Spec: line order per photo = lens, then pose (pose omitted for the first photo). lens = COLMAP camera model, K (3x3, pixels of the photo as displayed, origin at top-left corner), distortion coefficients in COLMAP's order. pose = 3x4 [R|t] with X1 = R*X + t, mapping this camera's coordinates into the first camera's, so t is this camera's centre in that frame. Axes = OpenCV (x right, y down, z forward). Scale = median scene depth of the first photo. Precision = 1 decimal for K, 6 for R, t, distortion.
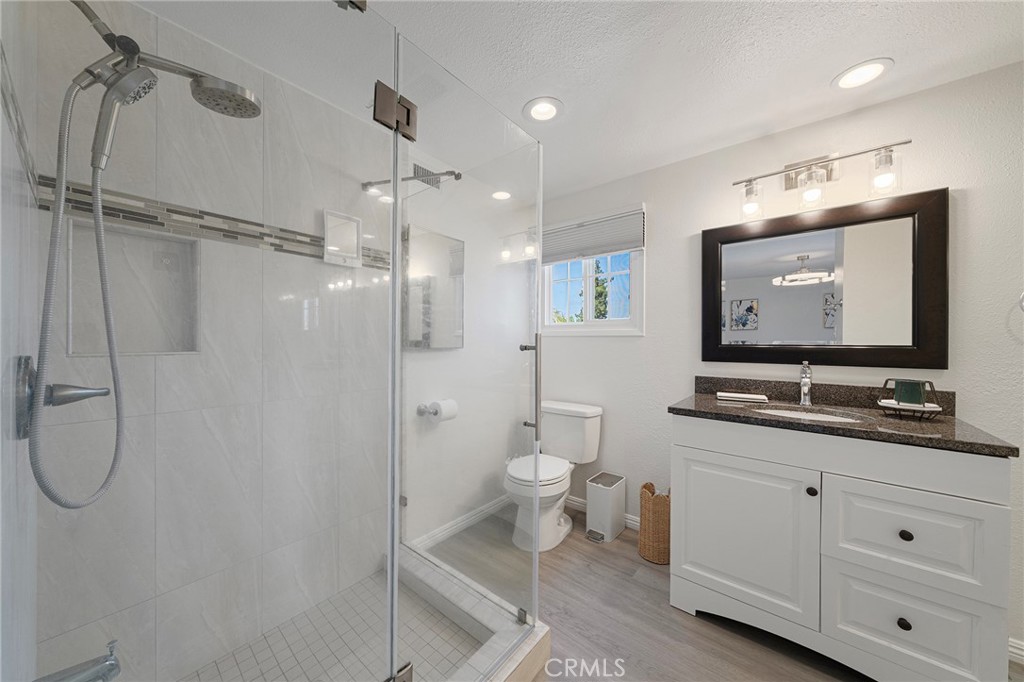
lens RADIAL K [[354.6, 0, 510.6], [0, 354.6, 342.9], [0, 0, 1]] dist [-0.006690, 0.000185]
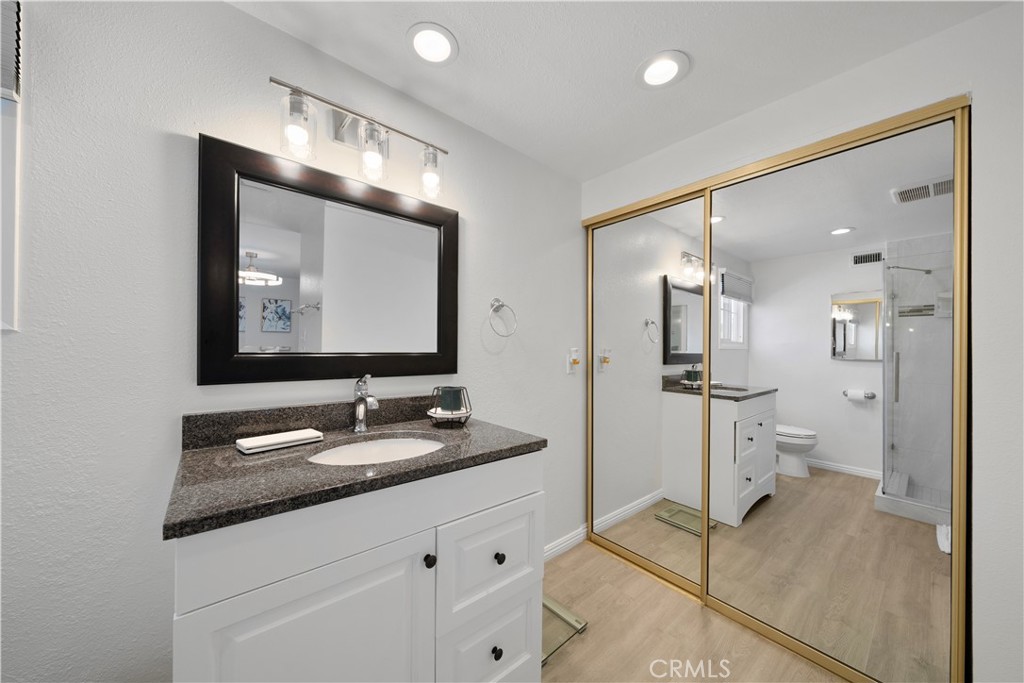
lens RADIAL K [[354.6, 0, 507.2], [0, 354.6, 350.1], [0, 0, 1]] dist [-0.006690, 0.000185]
pose [[0.185167, -0.003020, 0.982702, 0.137241], [-0.008103, 0.999957, 0.004600, -0.006334], [-0.982674, -0.008814, 0.185135, 0.534402]]
